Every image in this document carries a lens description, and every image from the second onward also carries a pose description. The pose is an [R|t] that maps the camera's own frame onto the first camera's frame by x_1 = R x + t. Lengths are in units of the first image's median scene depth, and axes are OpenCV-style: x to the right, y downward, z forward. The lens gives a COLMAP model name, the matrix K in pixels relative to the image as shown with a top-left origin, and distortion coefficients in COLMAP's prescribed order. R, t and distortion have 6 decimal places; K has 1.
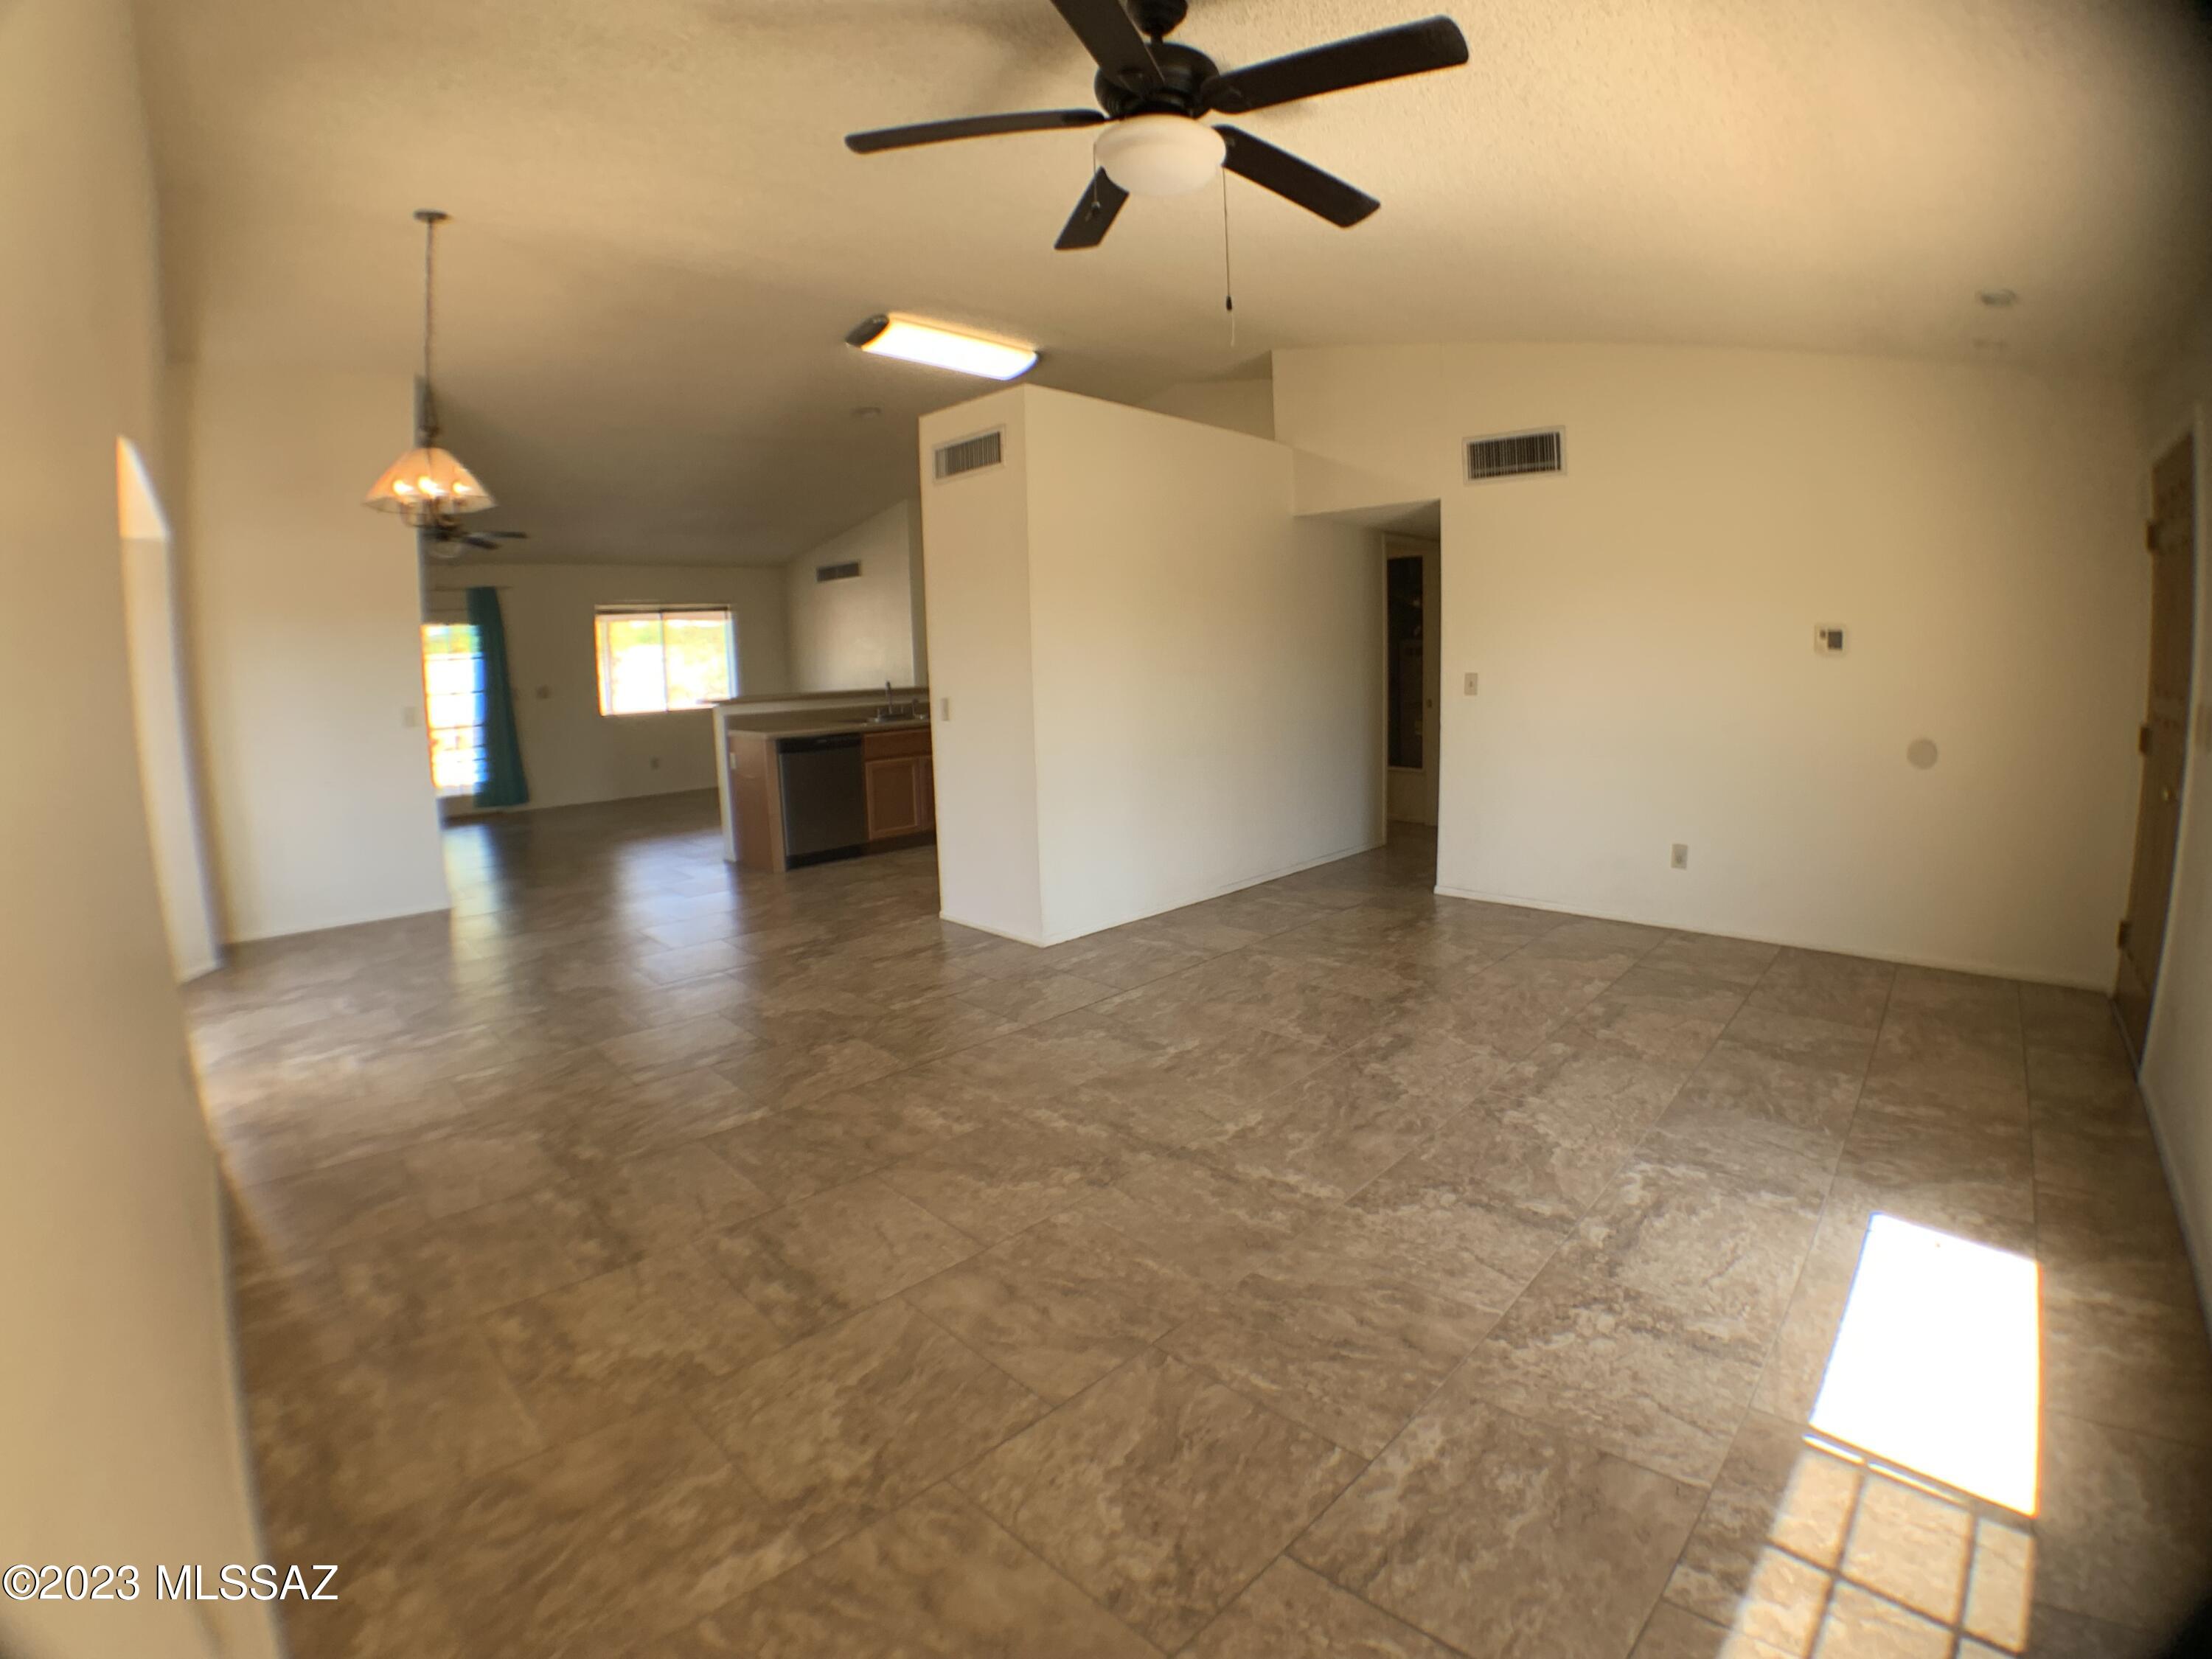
lens RADIAL K [[1010.6, 0, 1115.9], [0, 1010.6, 791.0], [0, 0, 1]] dist [-0.177184, 0.027924]
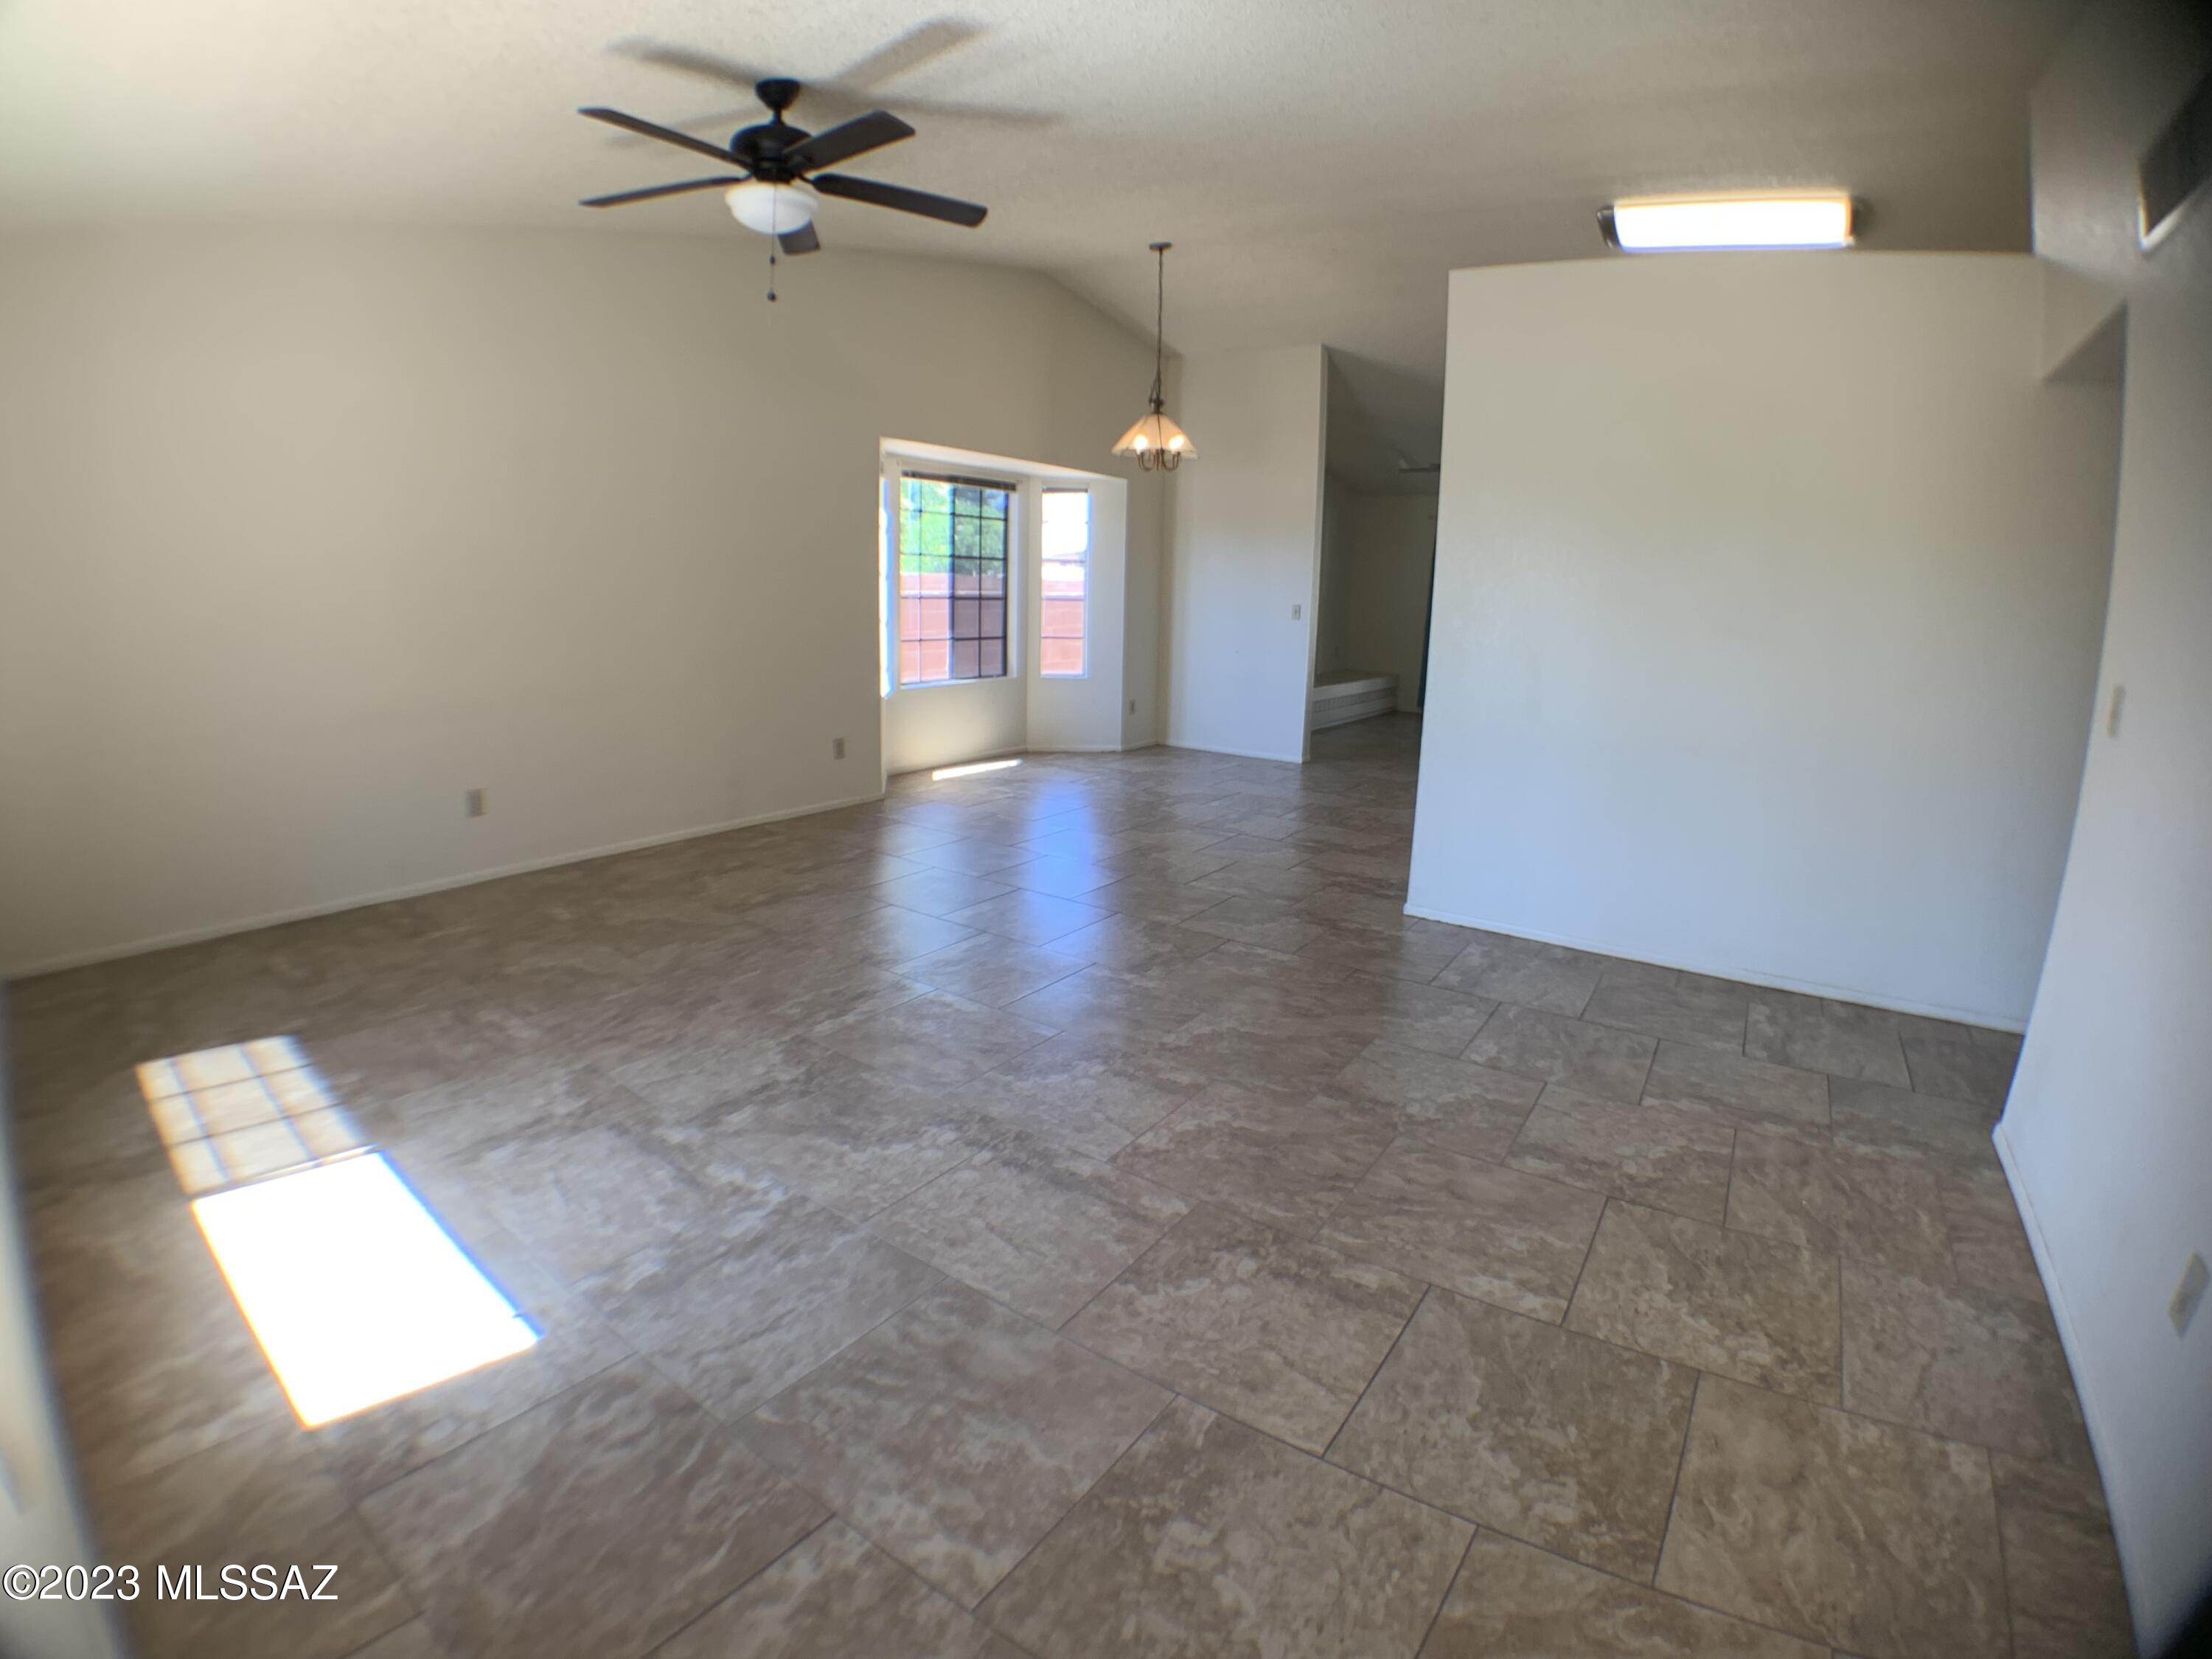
lens RADIAL K [[1010.6, 0, 1115.9], [0, 1010.6, 791.0], [0, 0, 1]] dist [-0.177184, 0.027924]
pose [[0.166225, 0.221035, -0.960996, 1.351874], [-0.169045, 0.966514, 0.193064, -0.145464], [0.971490, 0.130360, 0.198024, 1.088797]]
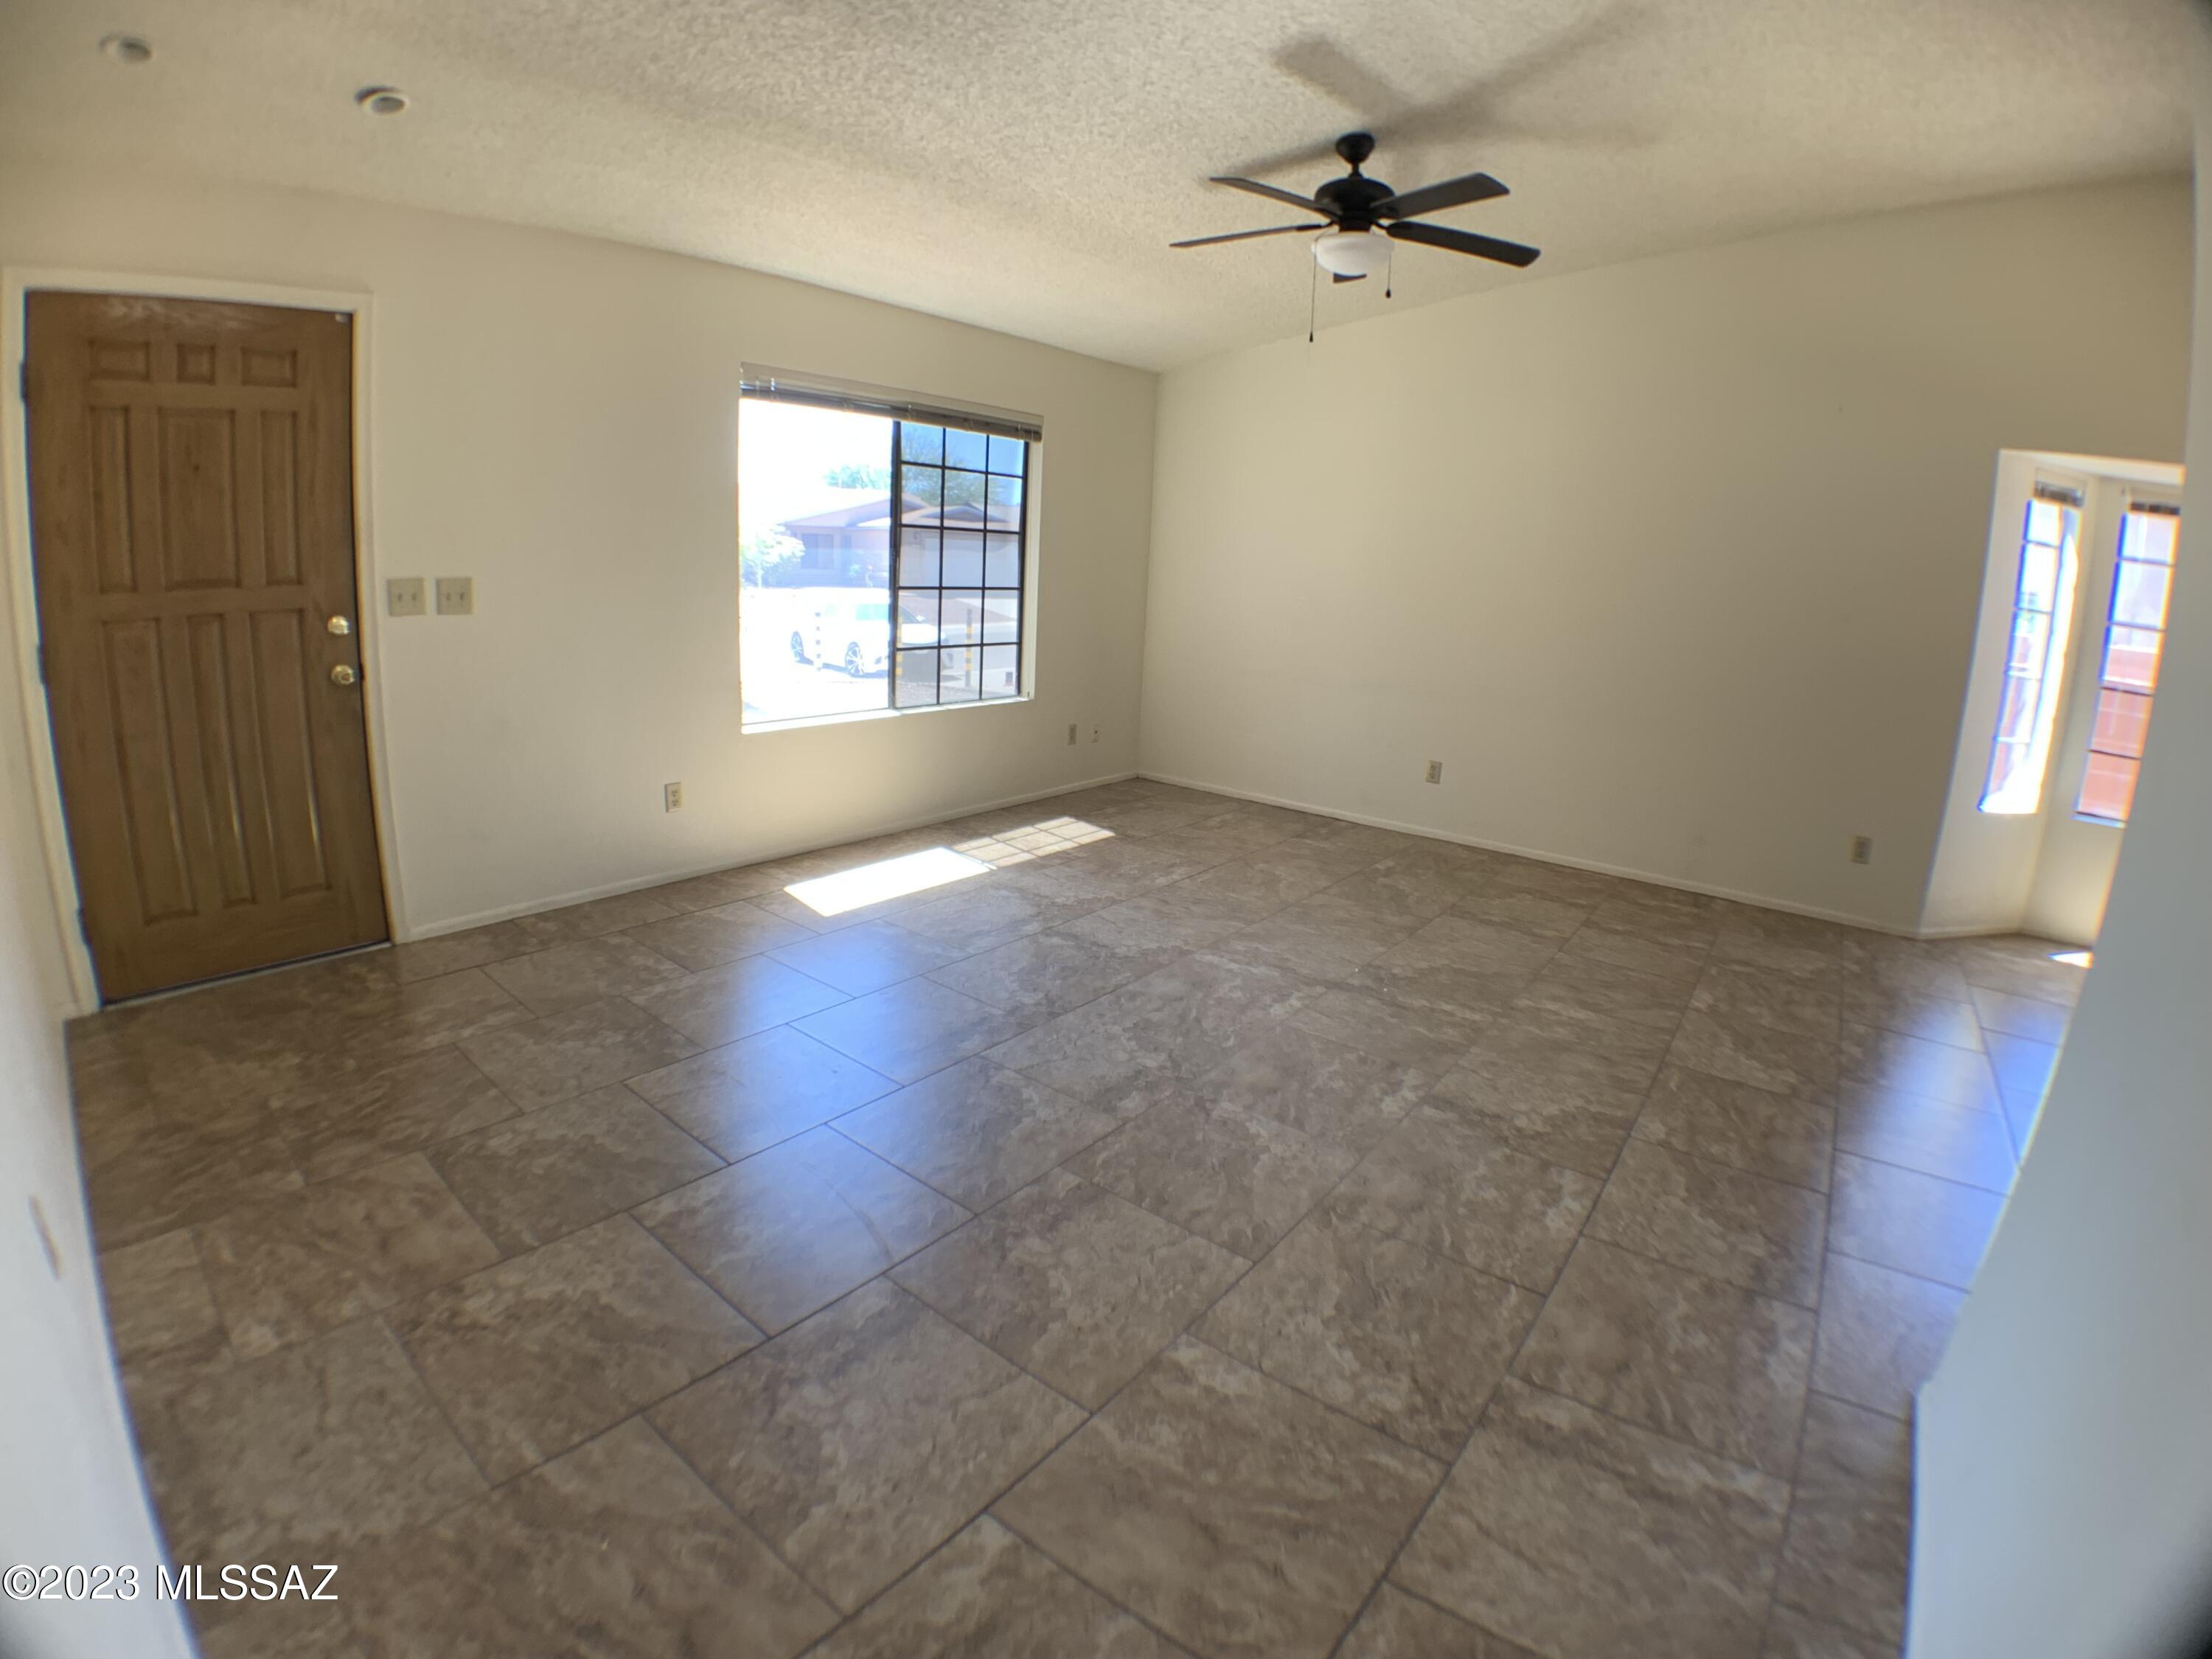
lens RADIAL K [[1010.6, 0, 1115.9], [0, 1010.6, 791.0], [0, 0, 1]] dist [-0.177184, 0.027924]
pose [[-0.992544, -0.000933, -0.121887, 0.524759], [-0.043922, 0.935531, 0.350505, -0.300007], [0.113702, 0.353245, -0.928596, 2.248282]]
